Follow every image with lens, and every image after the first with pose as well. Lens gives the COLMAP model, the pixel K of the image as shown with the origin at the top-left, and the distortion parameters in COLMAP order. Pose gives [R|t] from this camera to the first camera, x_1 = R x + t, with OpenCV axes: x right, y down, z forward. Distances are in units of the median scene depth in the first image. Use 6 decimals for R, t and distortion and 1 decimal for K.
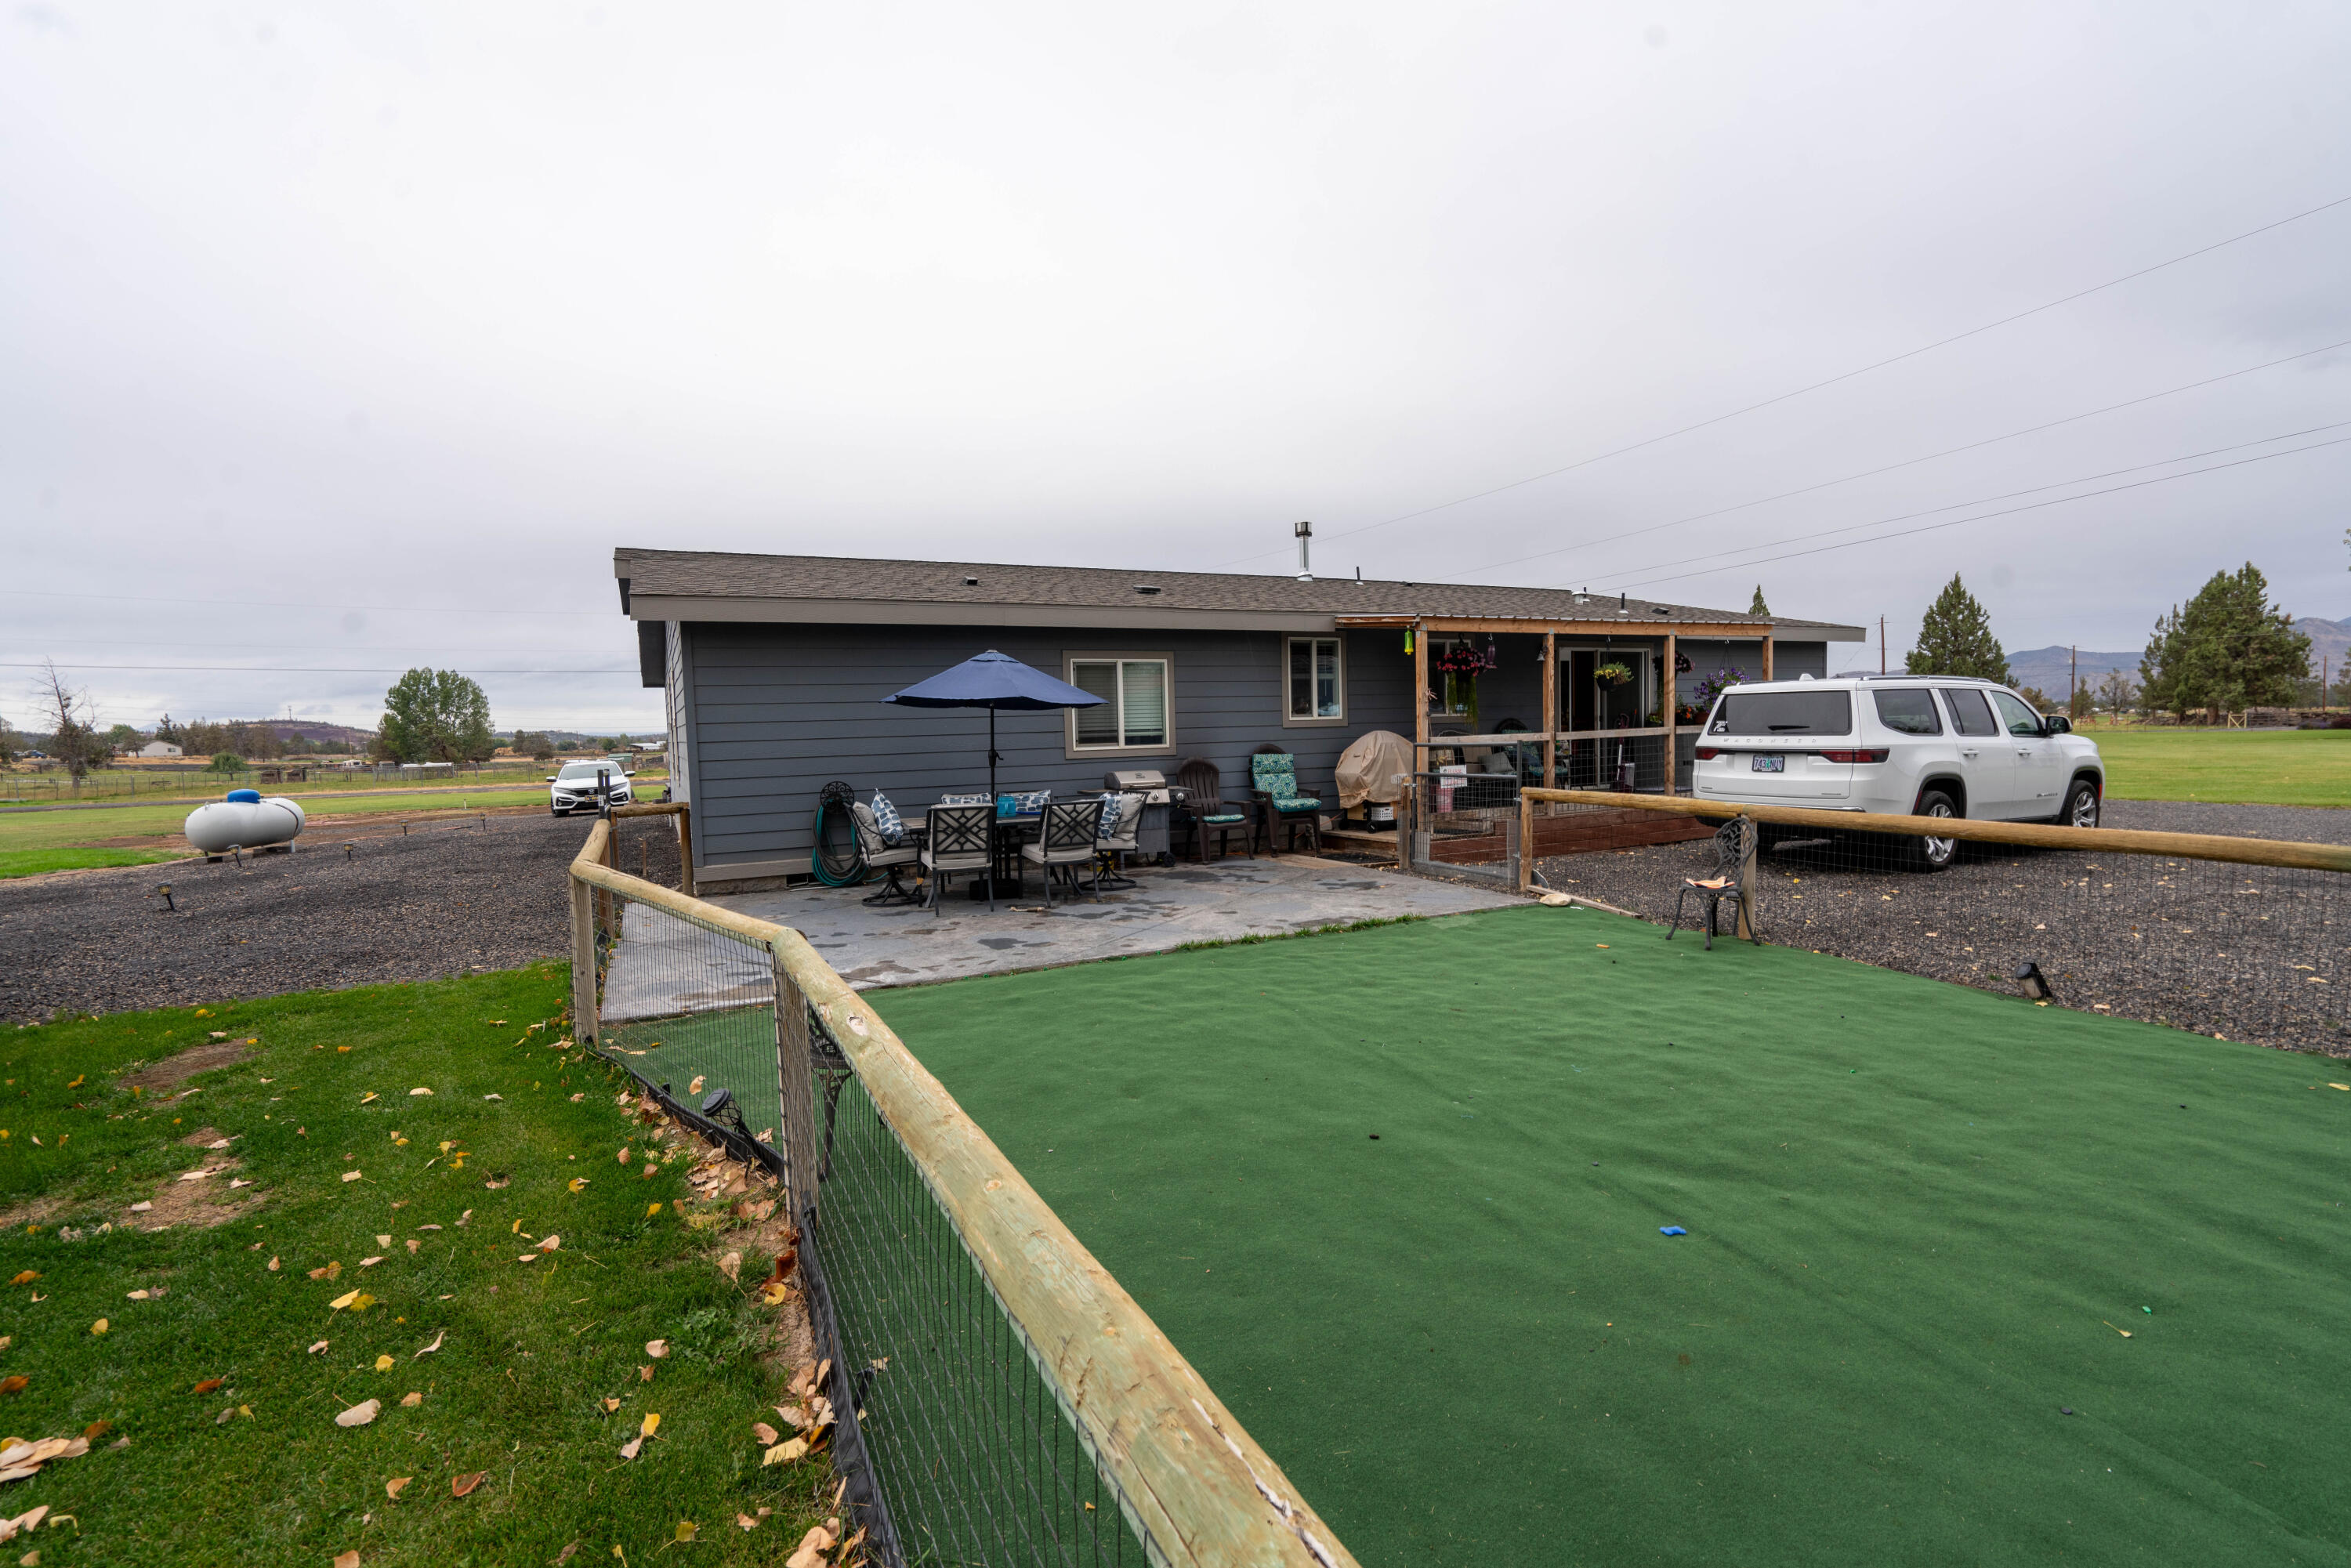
lens RADIAL K [[1067.8, 0, 1170.5], [0, 1067.8, 802.3], [0, 0, 1]] dist [0.000405, 0.000697]
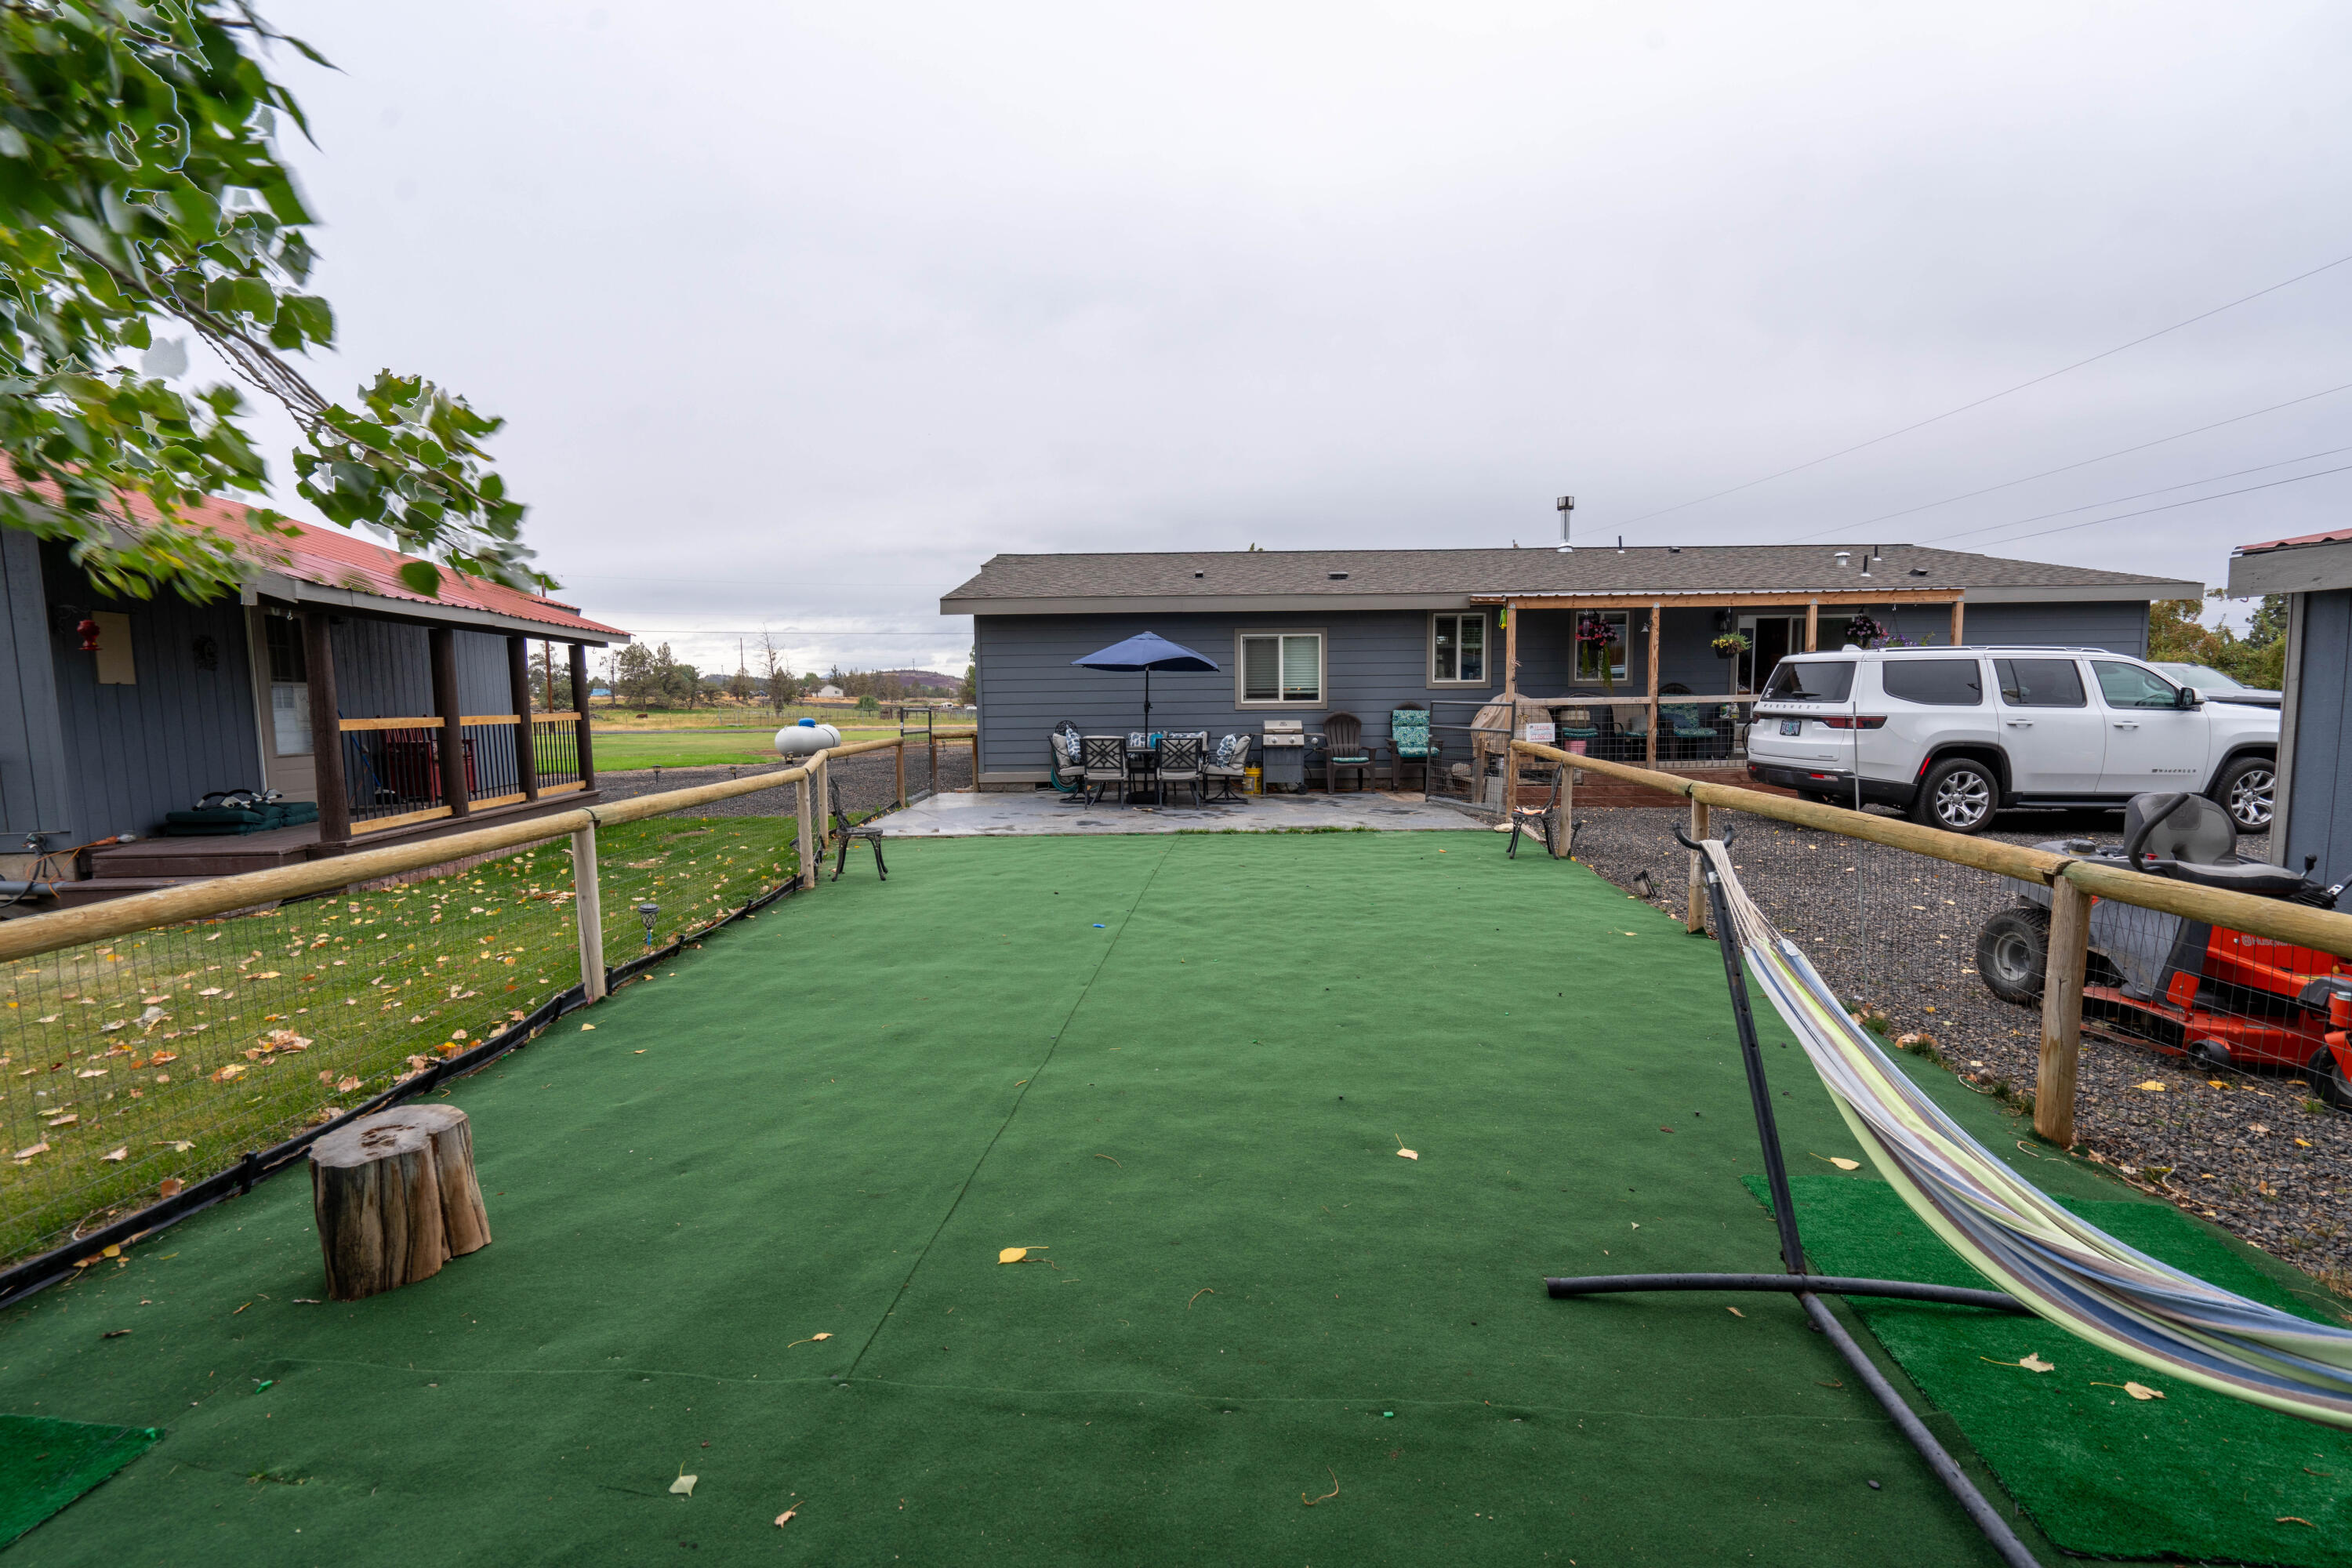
lens RADIAL K [[1066.8, 0, 1176.0], [0, 1066.8, 784.0], [0, 0, 1]] dist [0.016238, -0.000289]
pose [[0.899735, 0.053463, -0.433150, 0.409391], [-0.042538, 0.998486, 0.034882, 0.008556], [0.434359, -0.012960, 0.900647, -0.231564]]
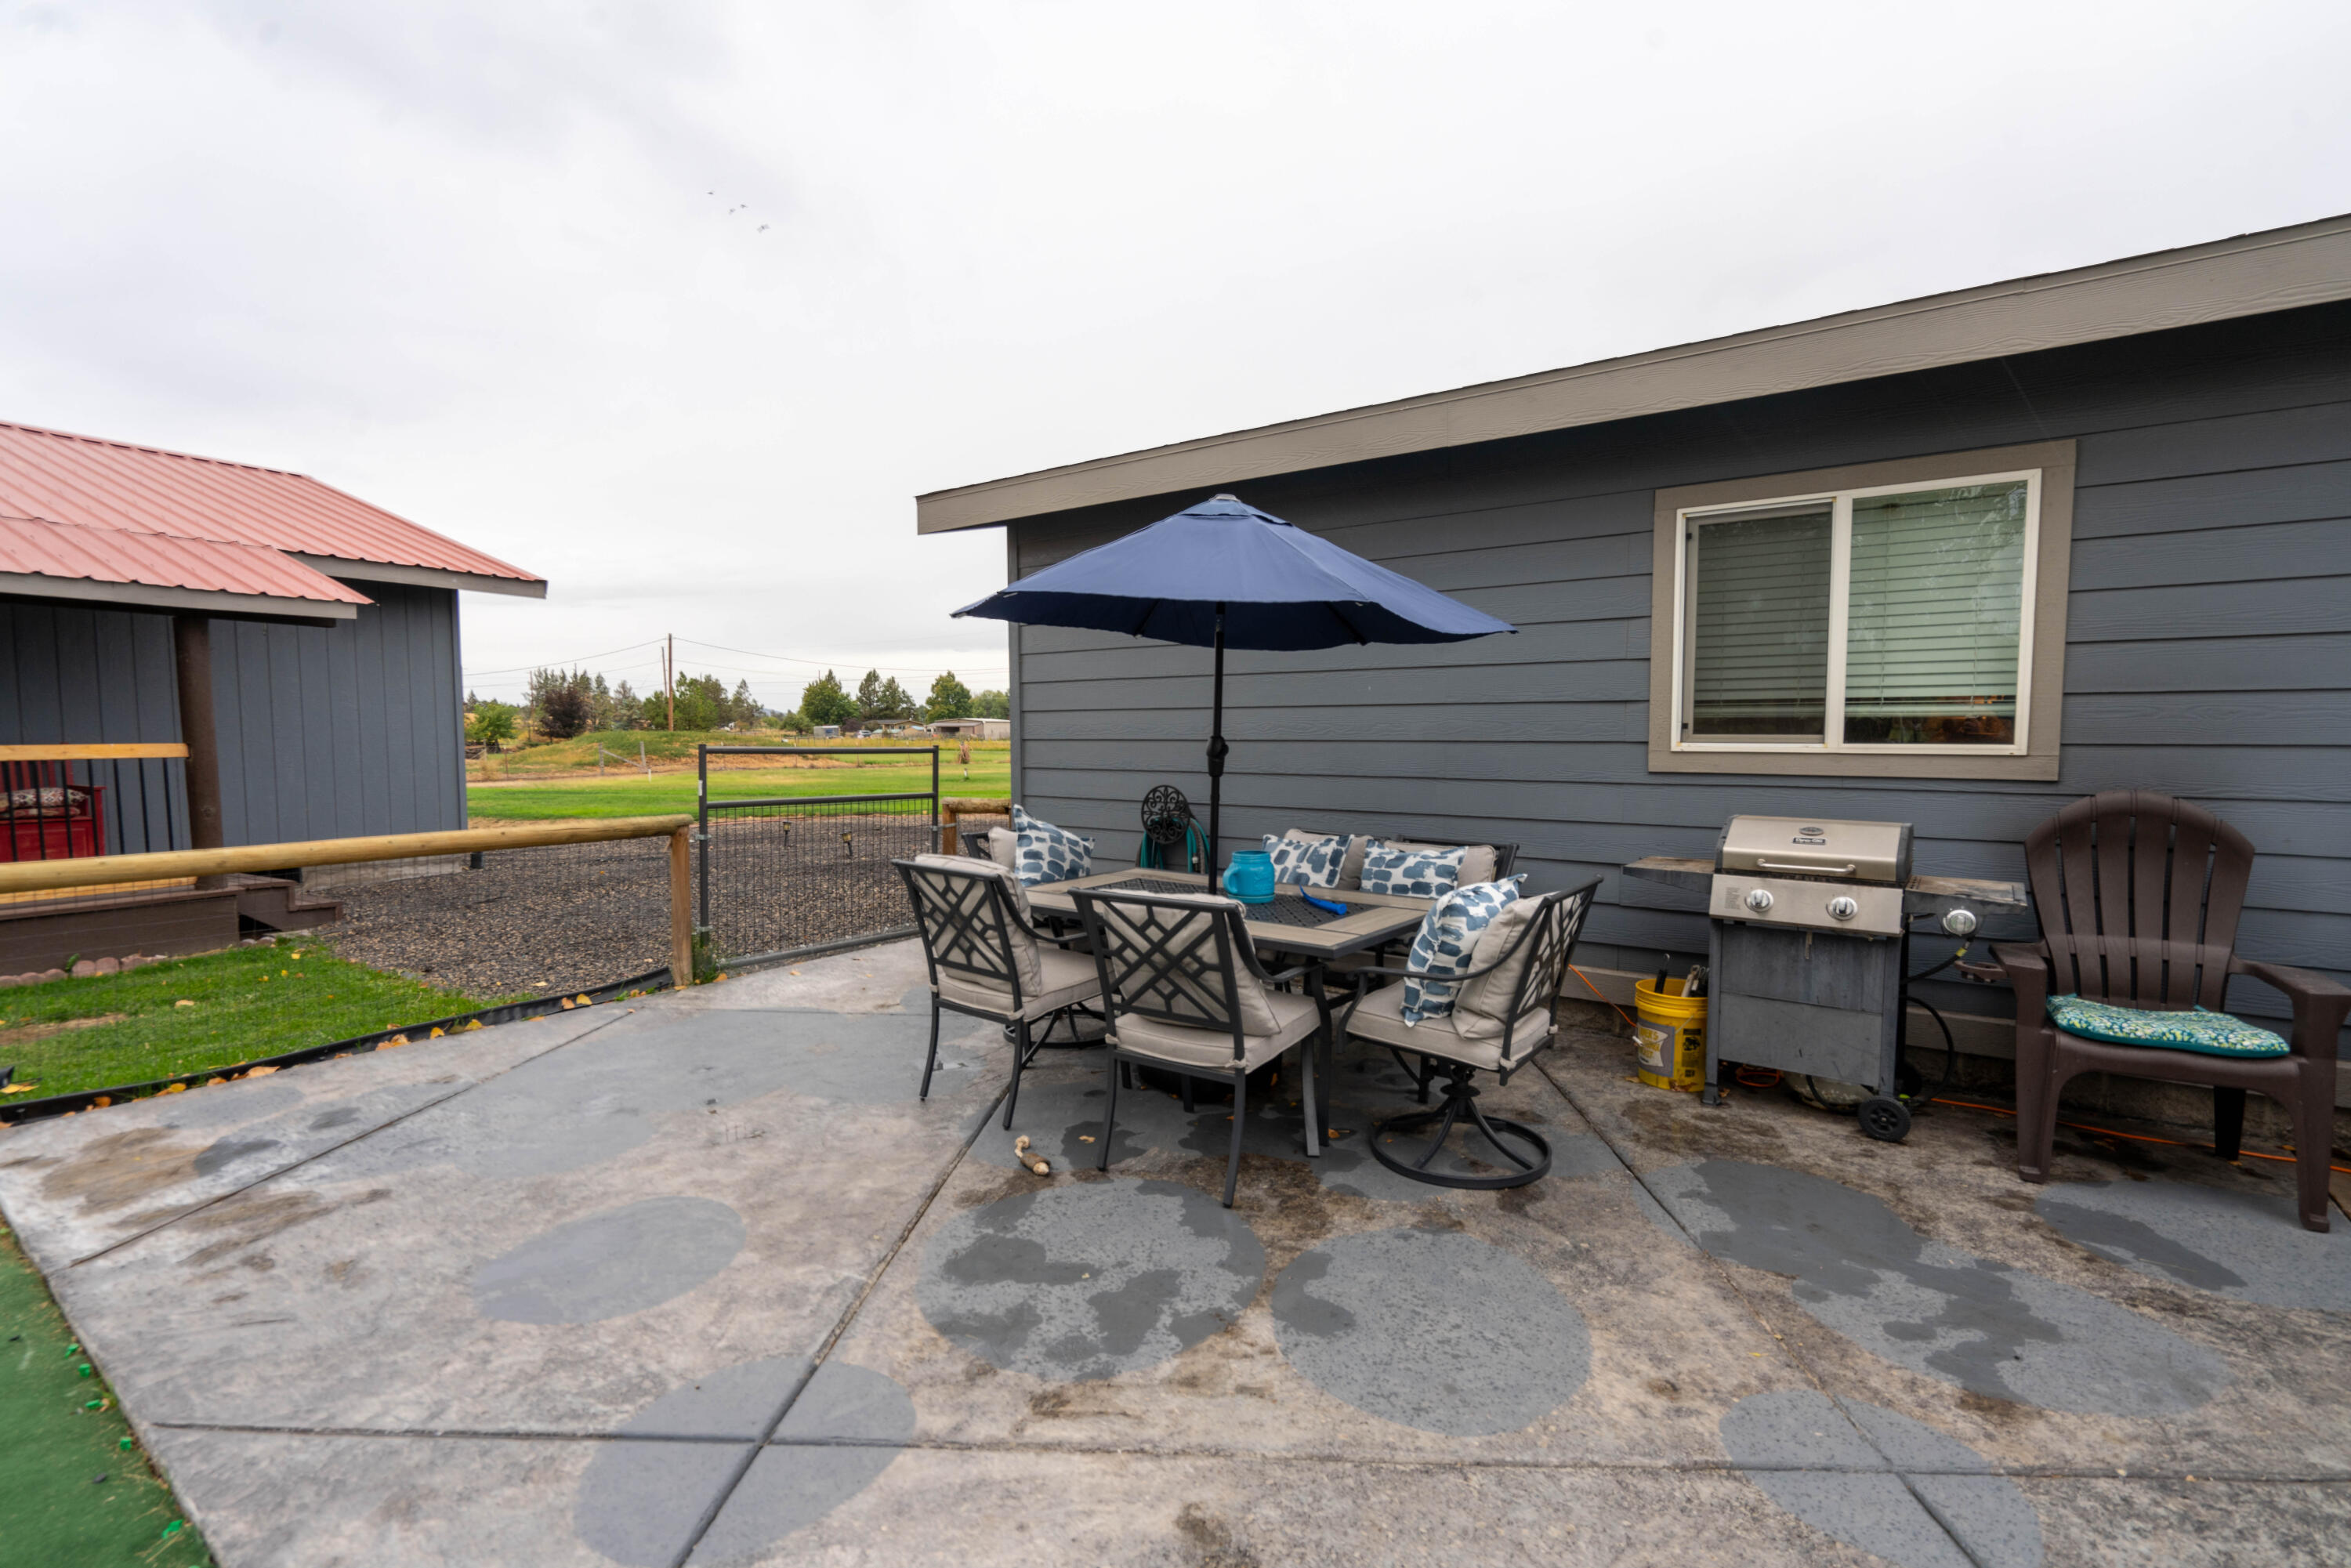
lens RADIAL K [[1067.8, 0, 1170.5], [0, 1067.8, 802.3], [0, 0, 1]] dist [0.000405, 0.000697]
pose [[0.467842, 0.086676, -0.879552, 0.161358], [-0.071520, 0.995629, 0.060073, -0.039377], [0.880914, 0.034801, 0.471996, 0.645855]]
